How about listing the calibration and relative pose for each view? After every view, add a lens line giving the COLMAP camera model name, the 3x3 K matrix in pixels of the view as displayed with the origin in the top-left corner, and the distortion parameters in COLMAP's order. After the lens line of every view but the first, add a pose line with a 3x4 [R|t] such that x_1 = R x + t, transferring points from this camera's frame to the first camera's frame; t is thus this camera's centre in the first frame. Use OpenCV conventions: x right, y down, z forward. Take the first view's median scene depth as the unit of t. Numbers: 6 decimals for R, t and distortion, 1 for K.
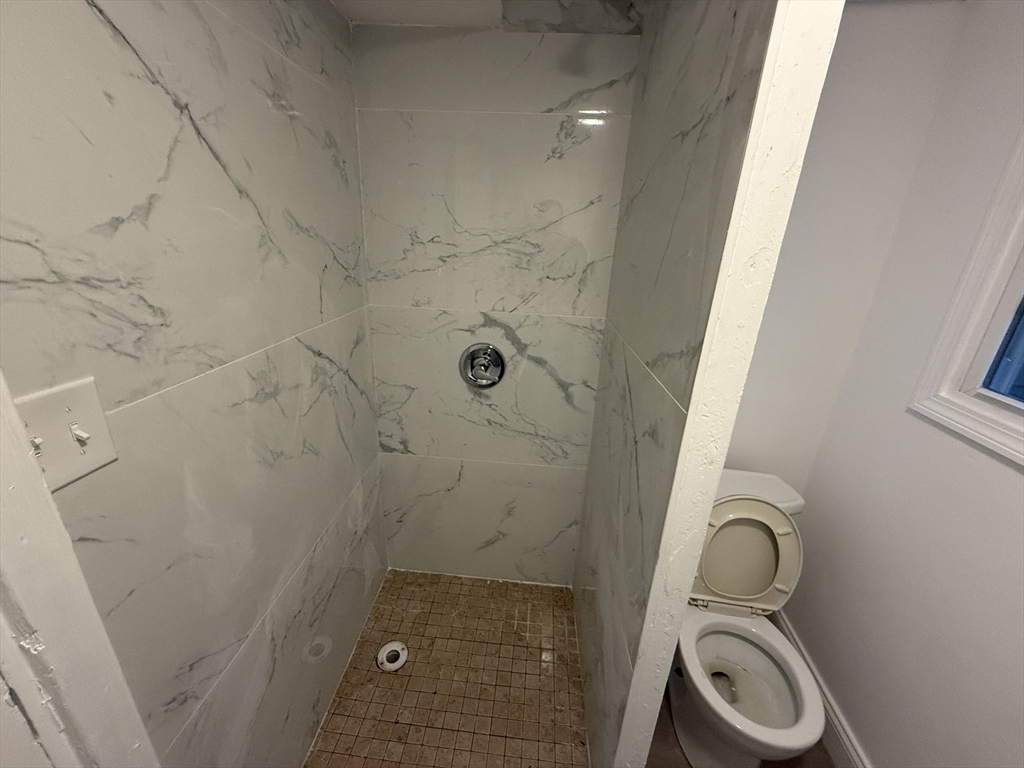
lens RADIAL K [[406.3, 0, 511.3], [0, 406.3, 386.8], [0, 0, 1]] dist [-0.003499, 0.000770]
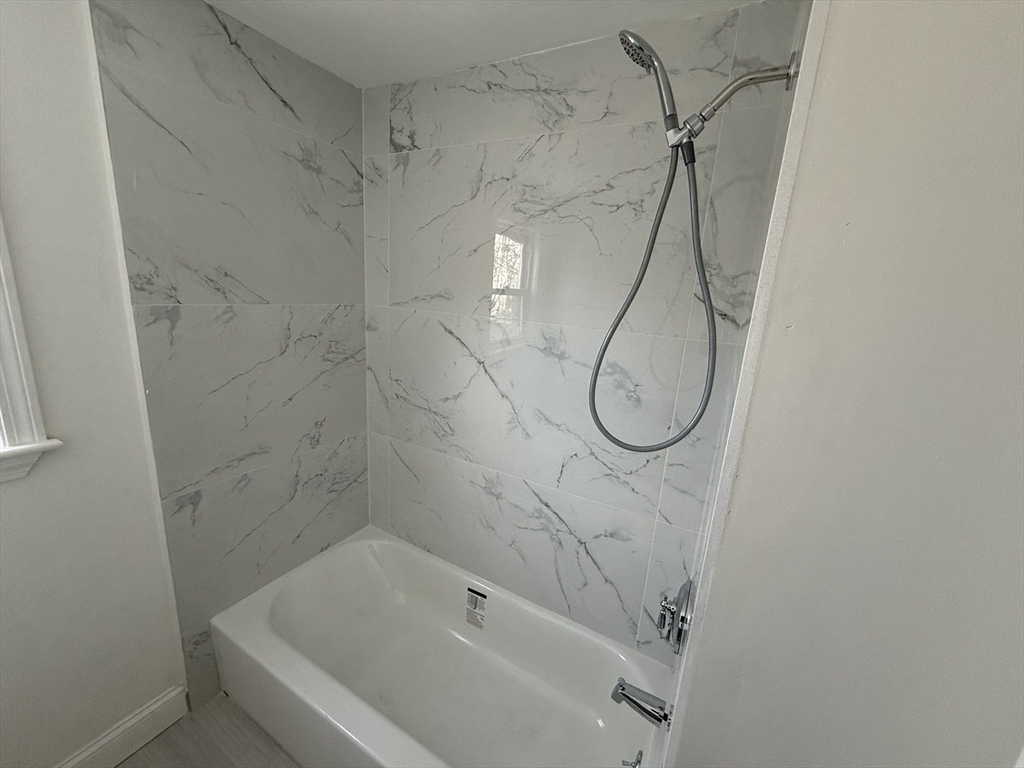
lens RADIAL K [[406.3, 0, 510.4], [0, 406.3, 375.6], [0, 0, 1]] dist [-0.003499, 0.000770]
pose [[-0.446255, 0.123469, -0.886348, 0.927608], [-0.381146, 0.869892, 0.313074, -1.059913], [0.809682, 0.477538, -0.341134, 1.467190]]
